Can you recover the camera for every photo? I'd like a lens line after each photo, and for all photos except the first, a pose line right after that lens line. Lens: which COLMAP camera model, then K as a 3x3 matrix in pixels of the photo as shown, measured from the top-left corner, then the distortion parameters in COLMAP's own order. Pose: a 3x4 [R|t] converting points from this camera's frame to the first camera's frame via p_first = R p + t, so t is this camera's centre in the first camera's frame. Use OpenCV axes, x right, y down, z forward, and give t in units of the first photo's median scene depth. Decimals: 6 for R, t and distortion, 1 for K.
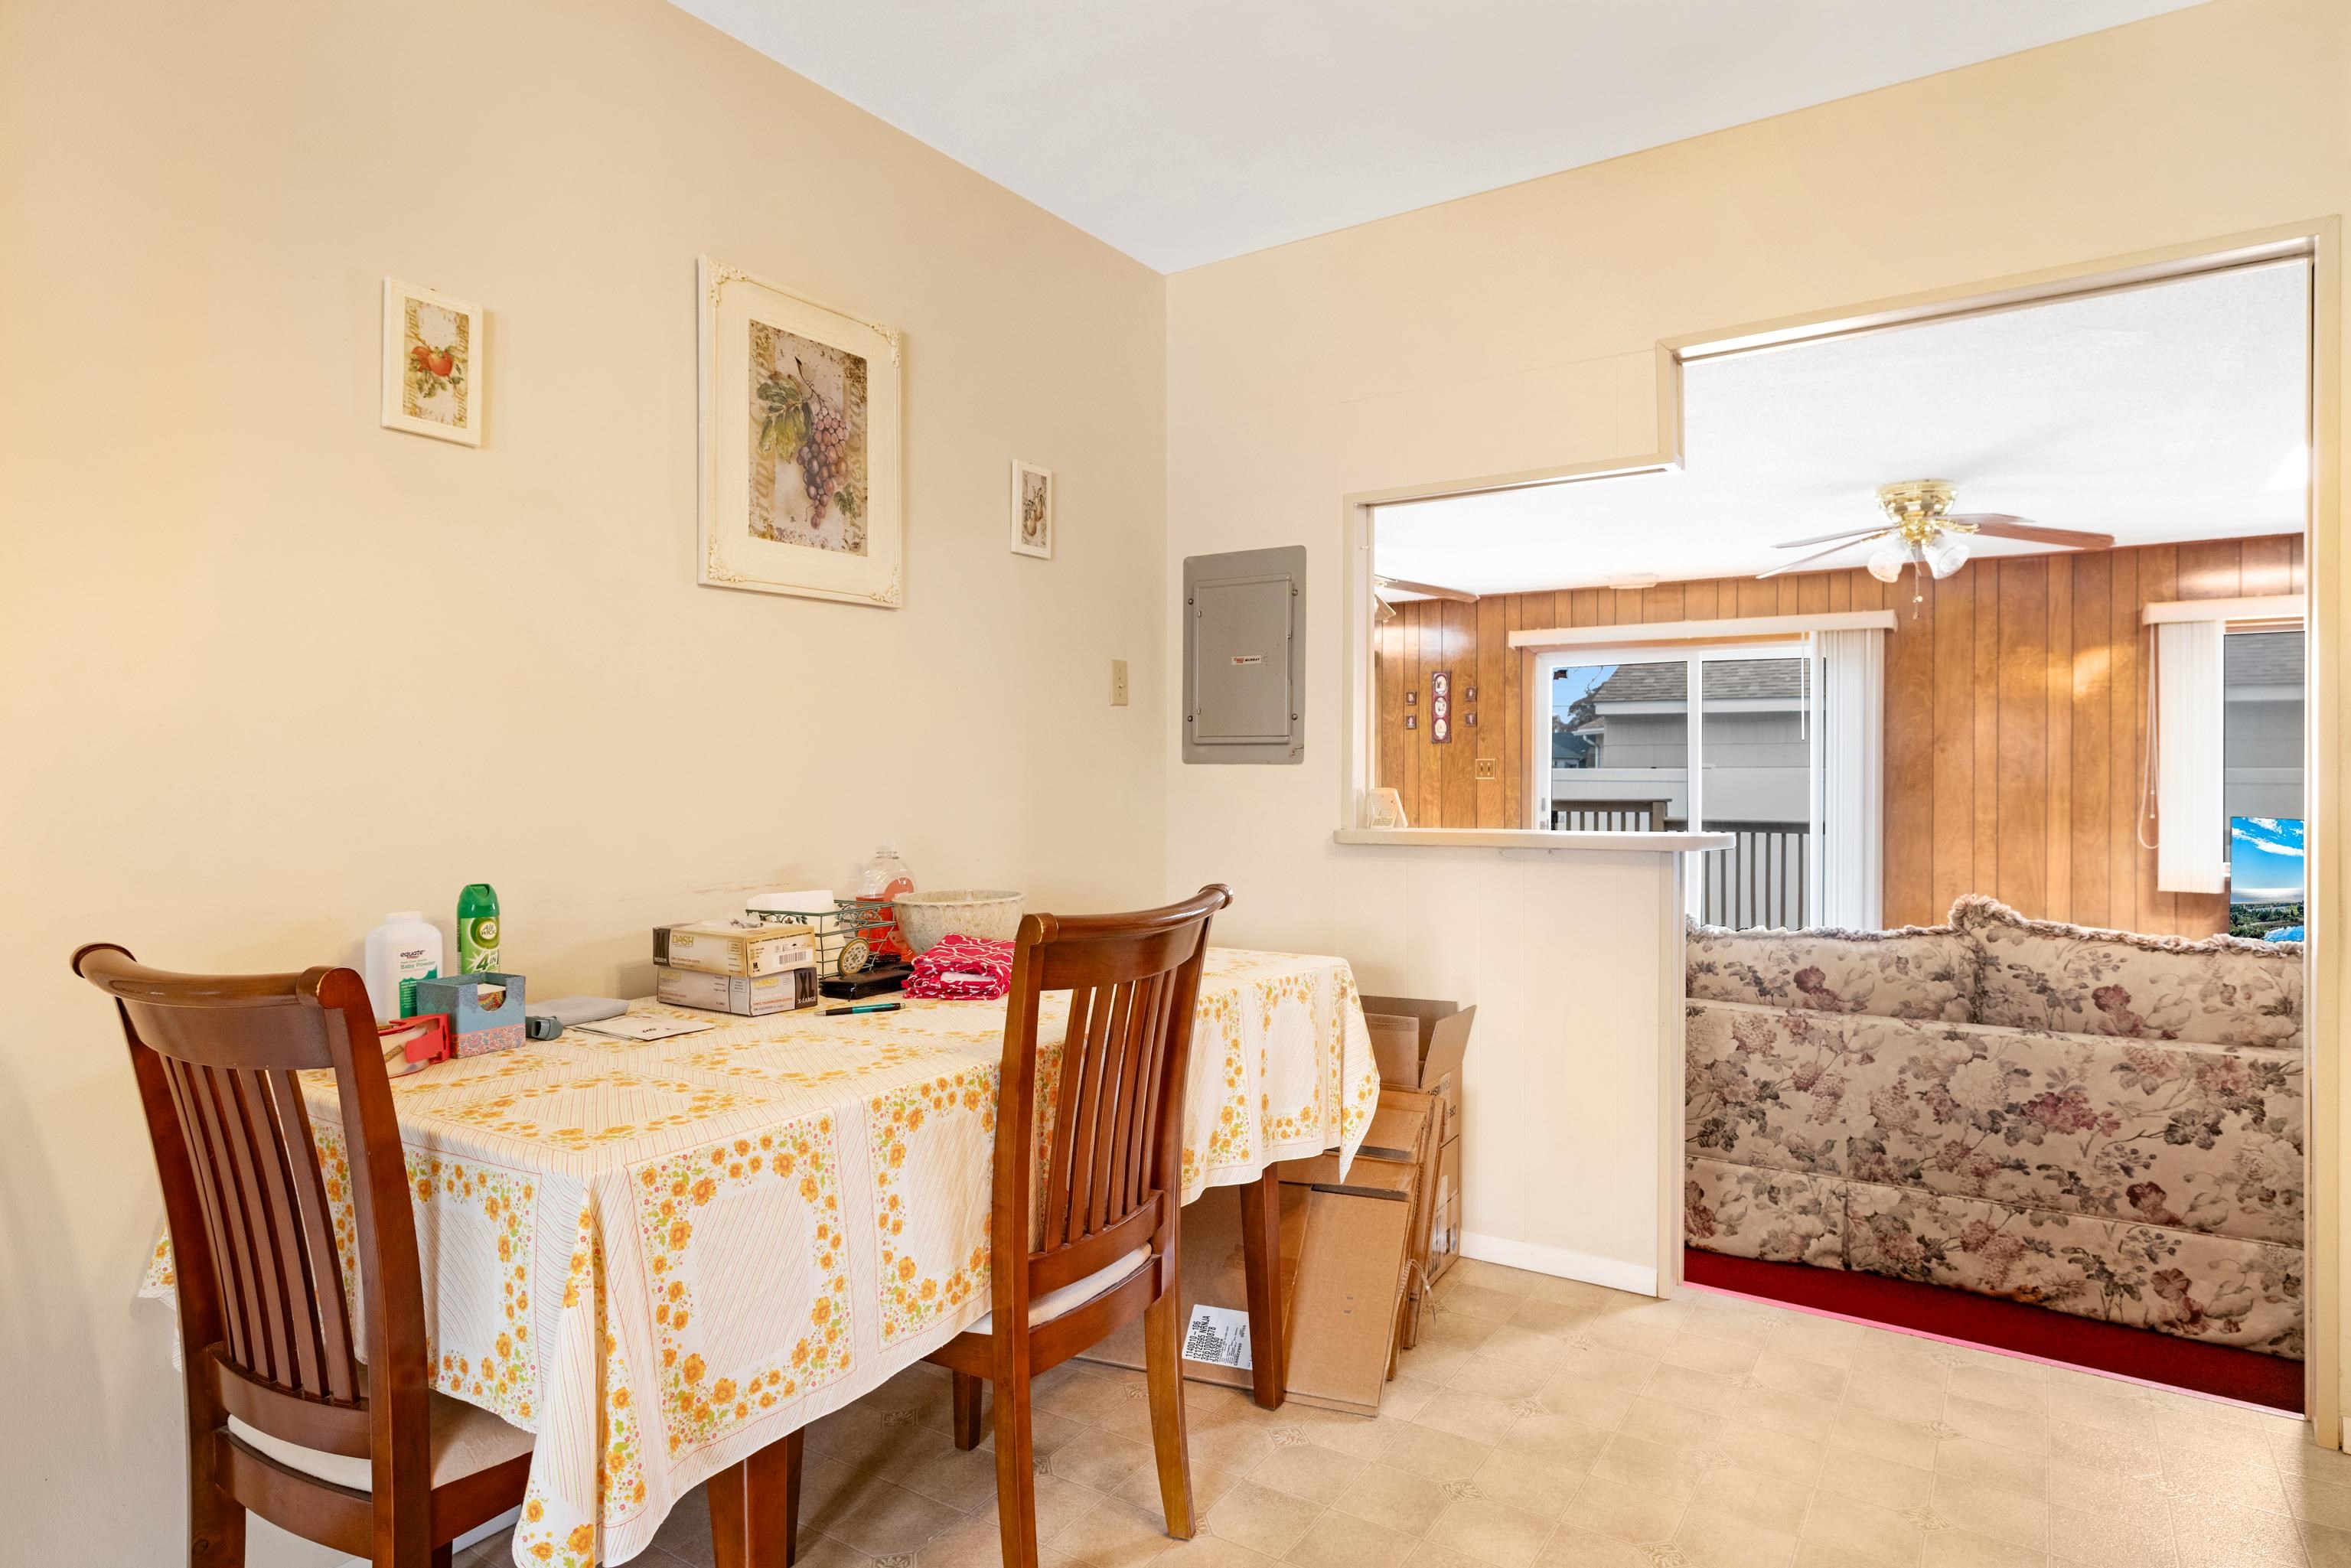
lens RADIAL K [[1332.5, 0, 1164.1], [0, 1332.5, 765.3], [0, 0, 1]] dist [0.004235, -0.001488]
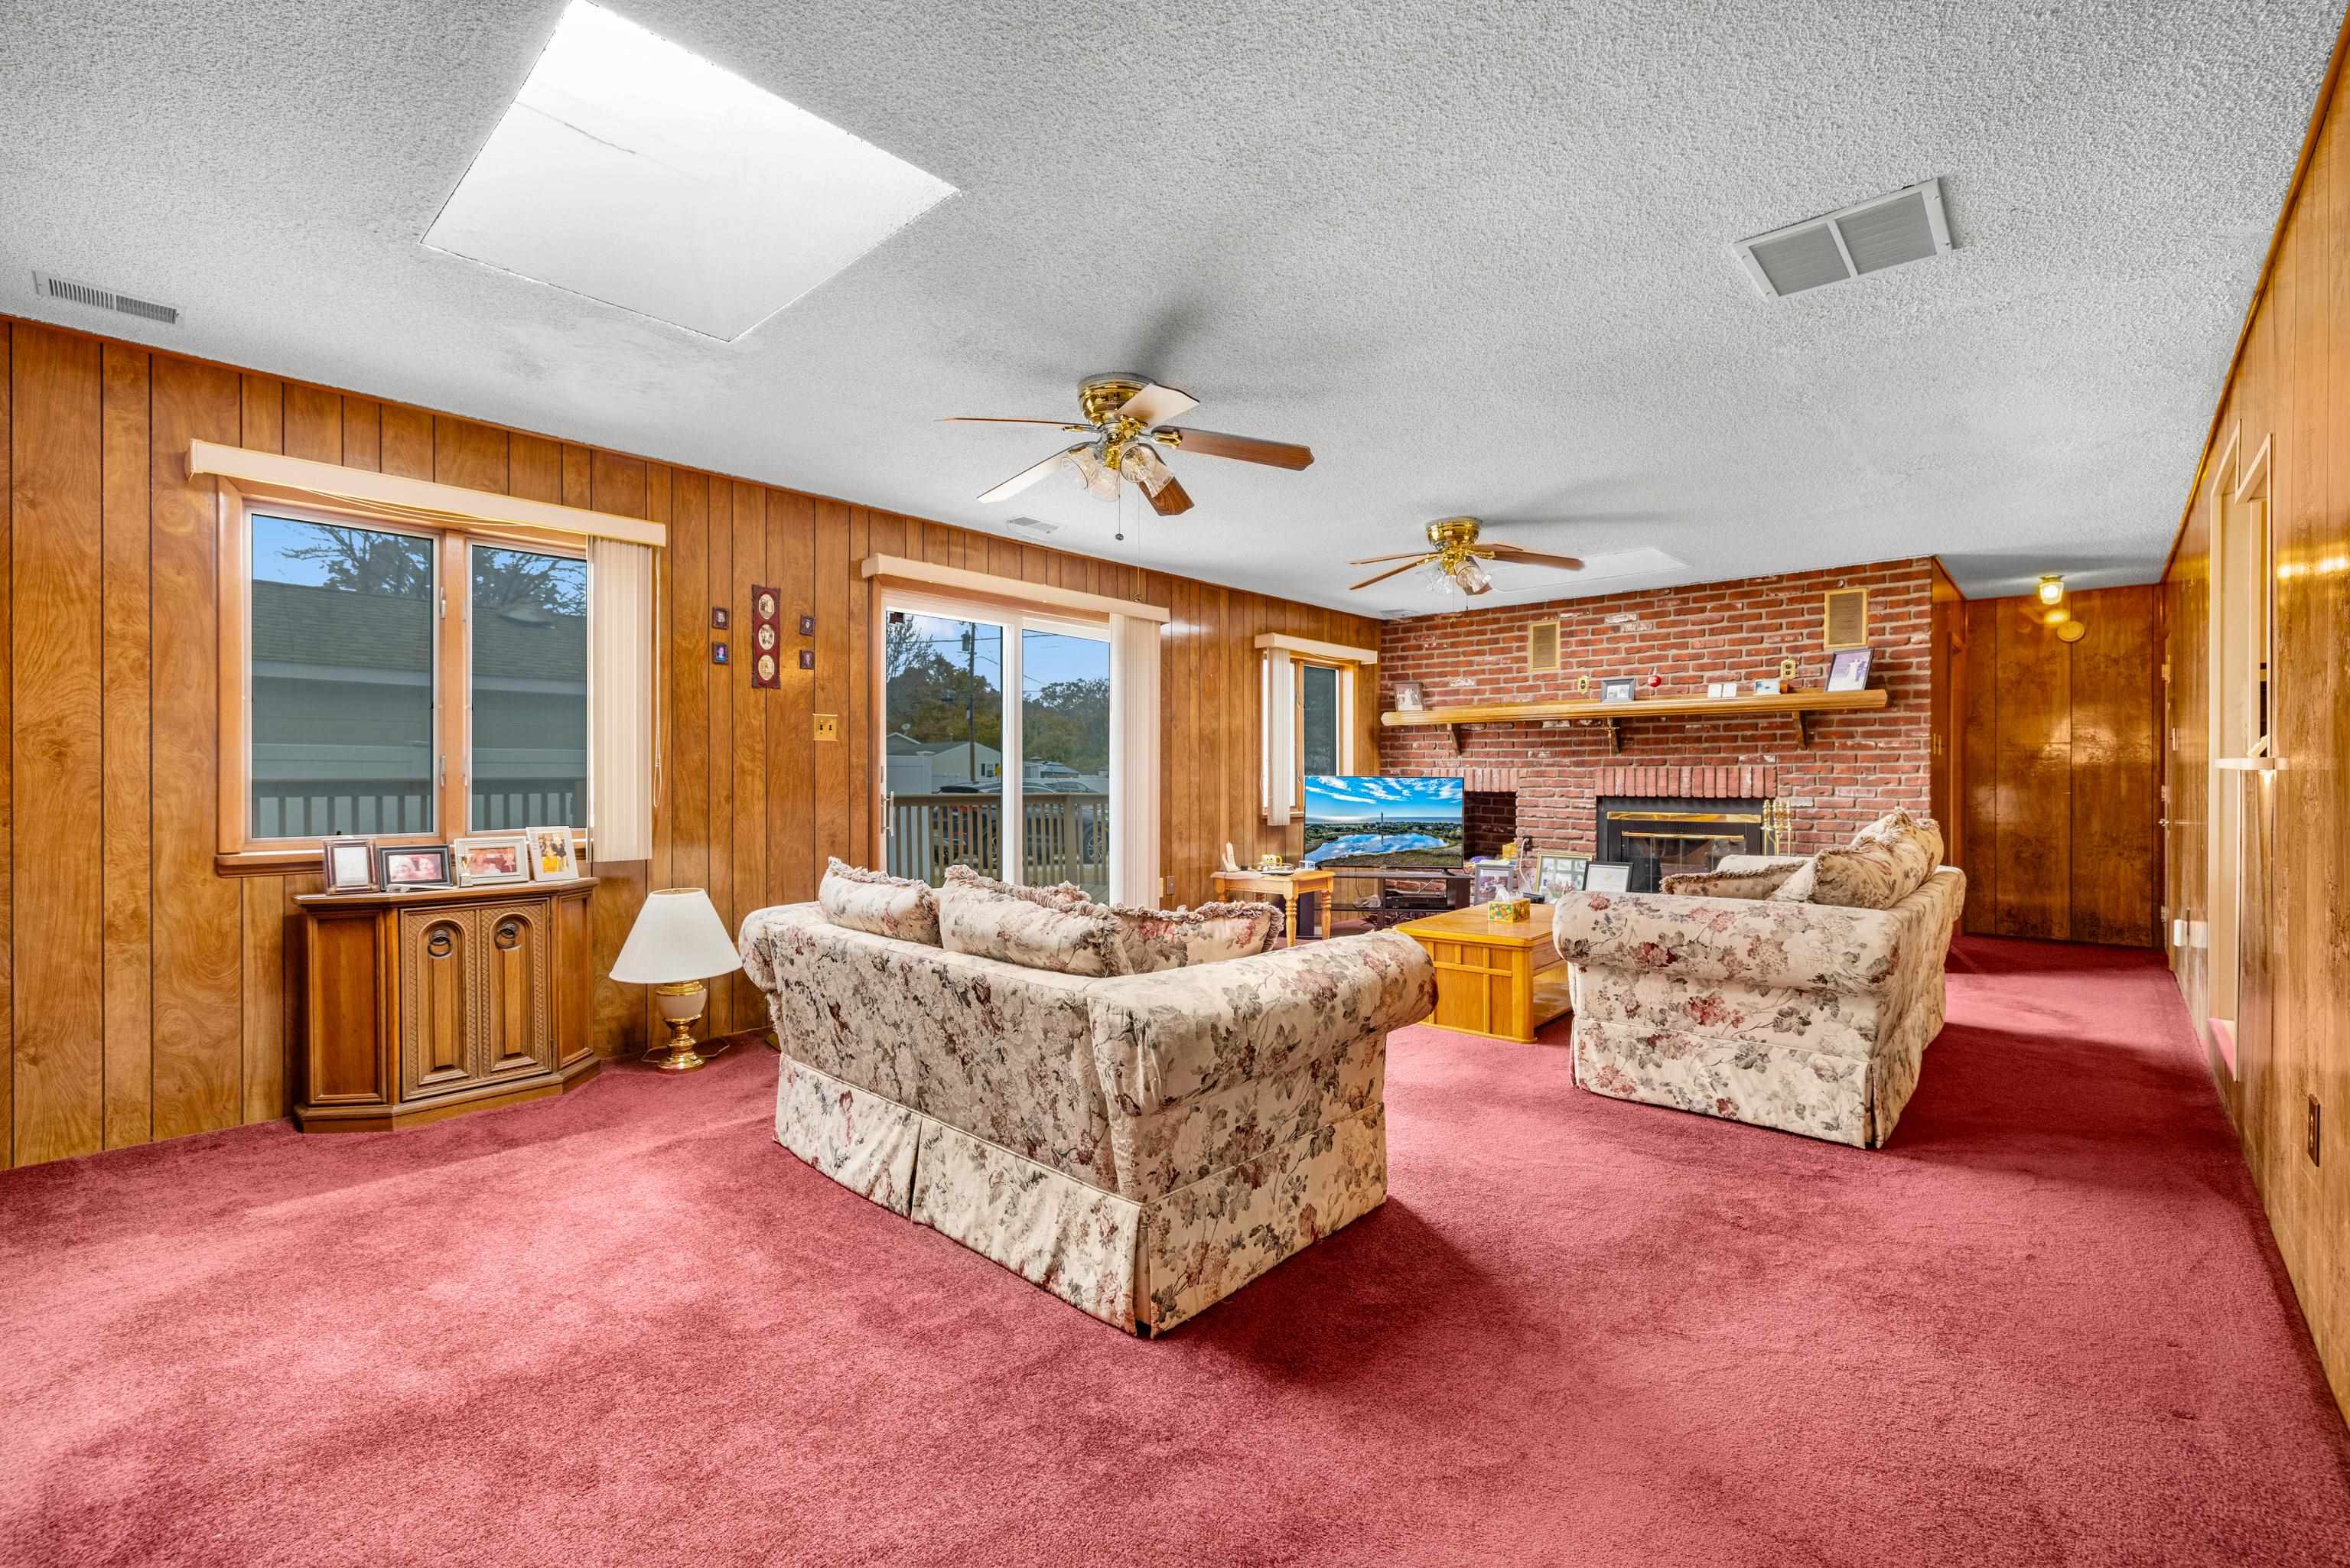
lens RADIAL K [[1013.0, 0, 1155.6], [0, 1013.0, 772.1], [0, 0, 1]] dist [-0.000784, 0.001126]
pose [[0.186414, -0.005782, 0.982454, -0.295536], [-0.021166, 0.999727, 0.009900, 0.019183], [-0.982243, -0.022640, 0.186241, 0.720935]]
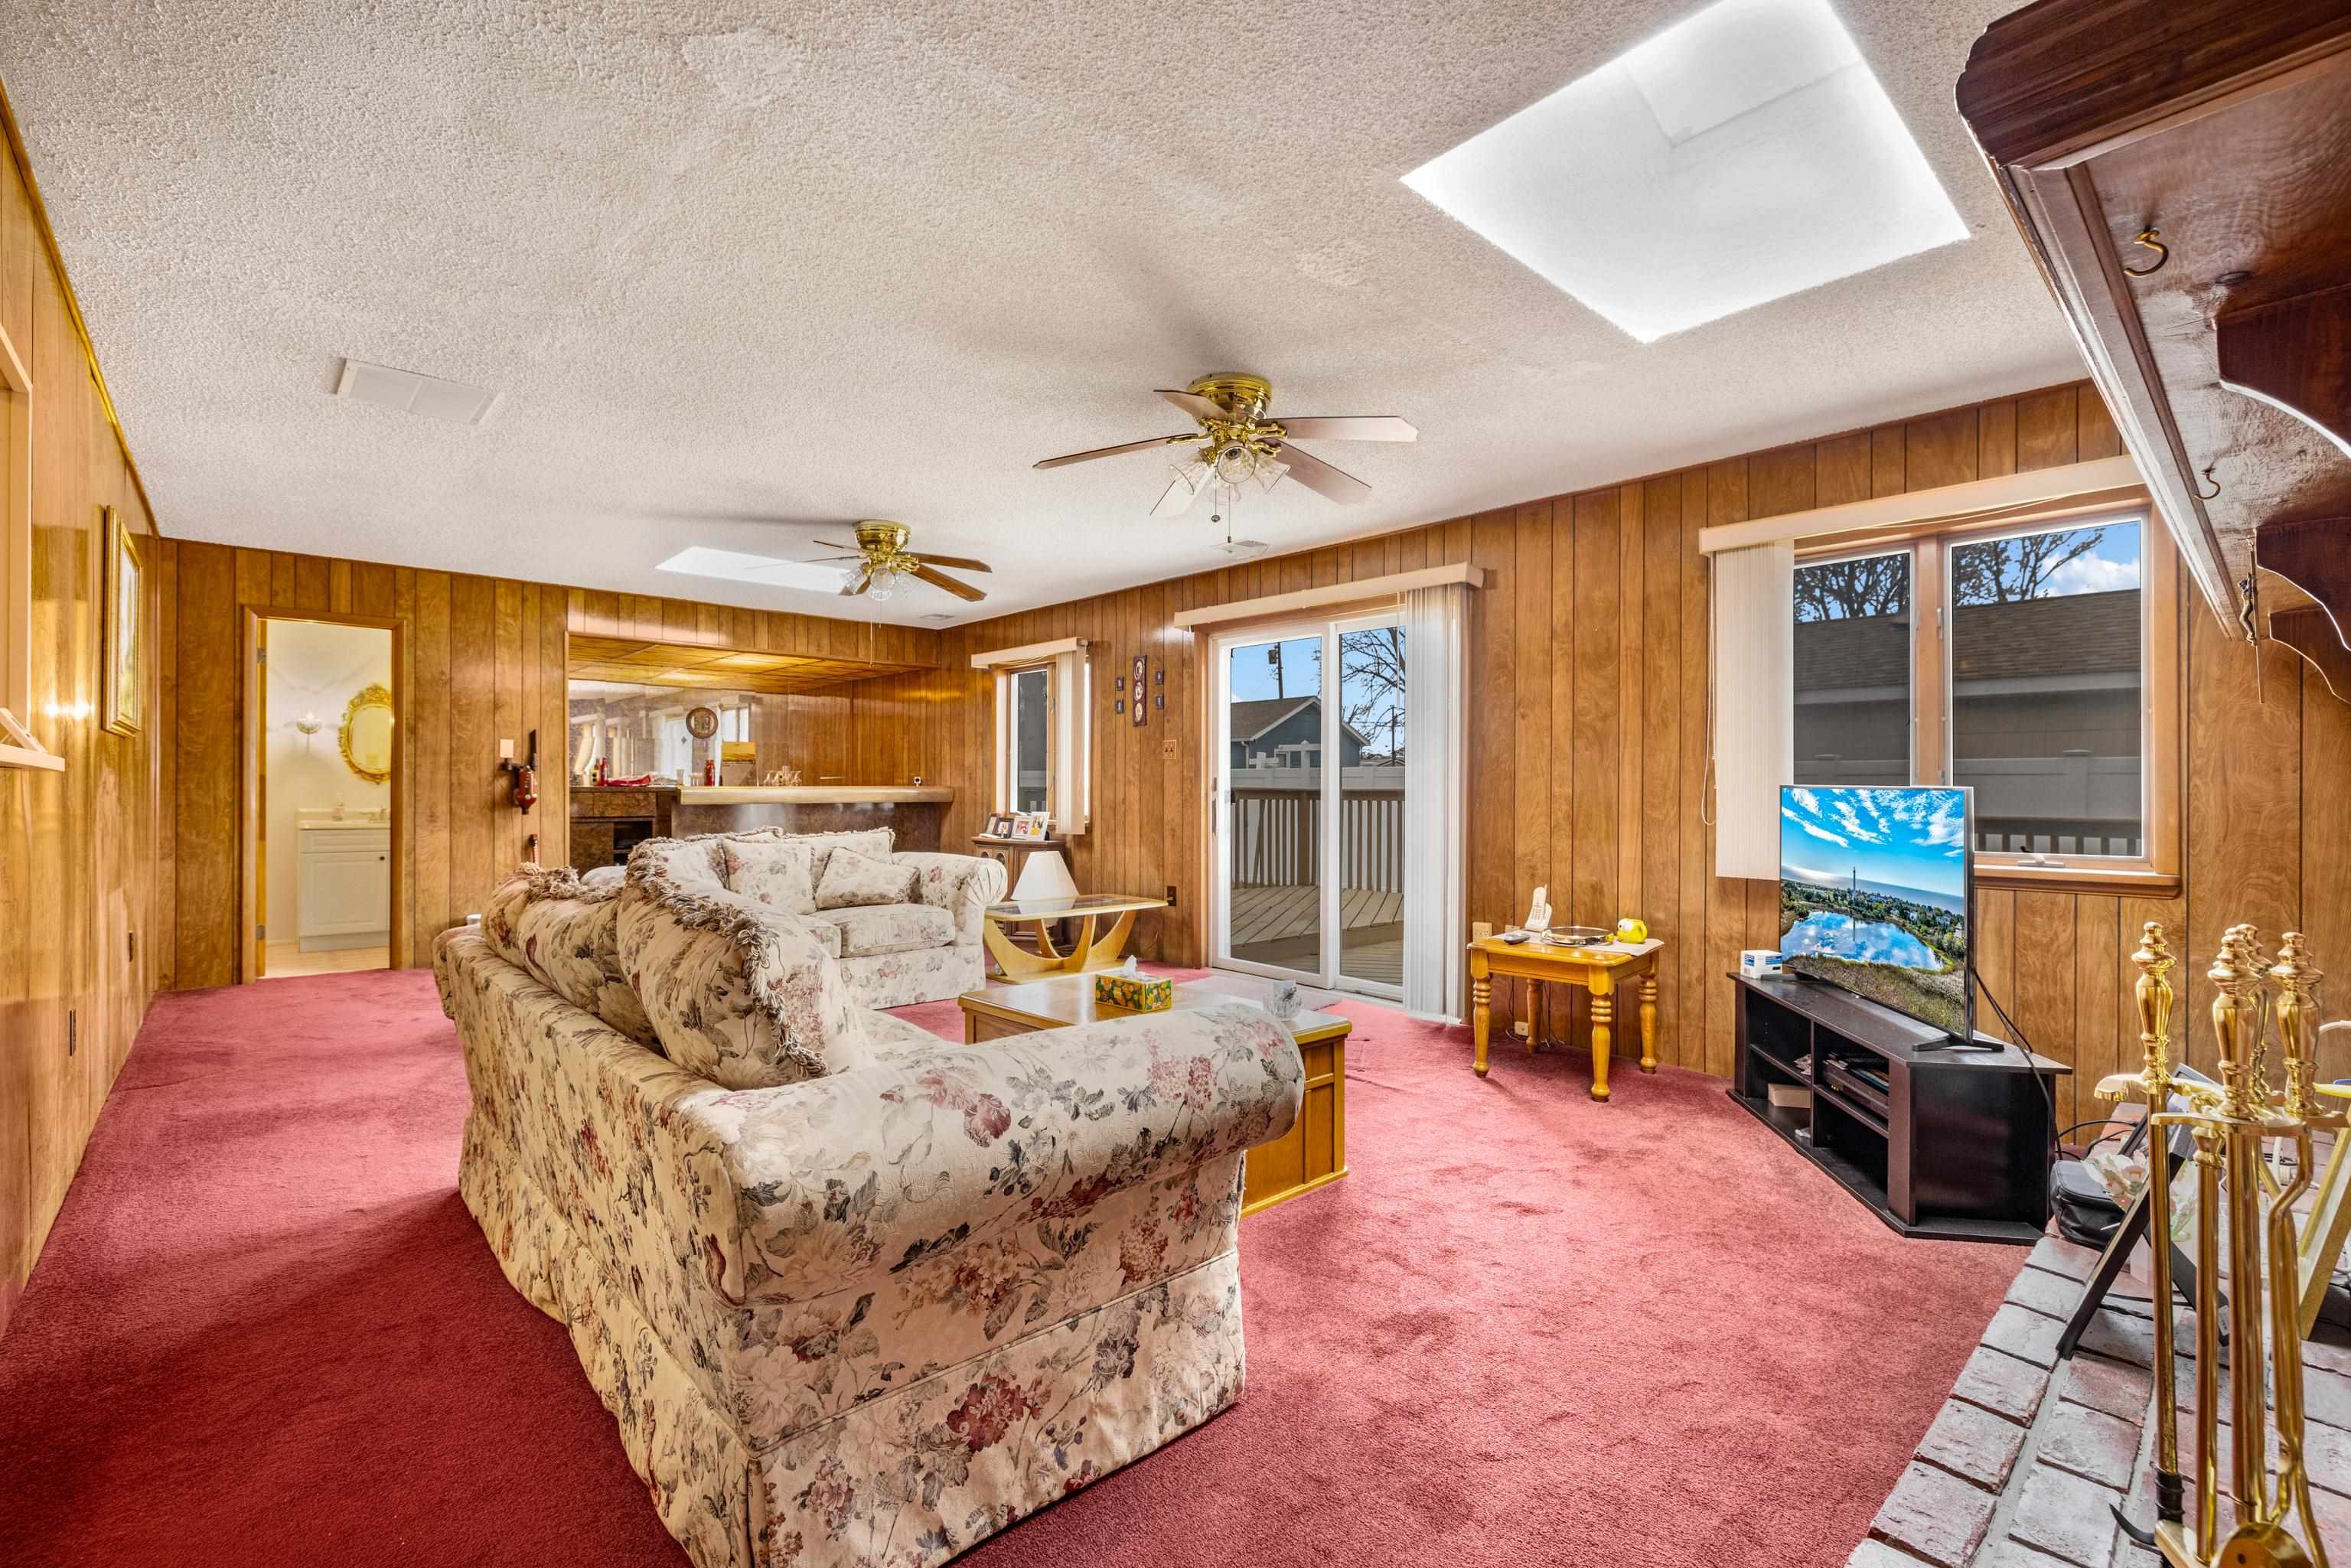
lens RADIAL K [[1013.4, 0, 1184.9], [0, 1013.4, 780.3], [0, 0, 1]] dist [-0.000784, 0.001126]
pose [[0.966057, -0.009367, -0.258159, 0.465120], [0.013350, 0.999817, 0.013681, 0.016500], [0.257984, -0.016663, 0.966006, 0.247451]]
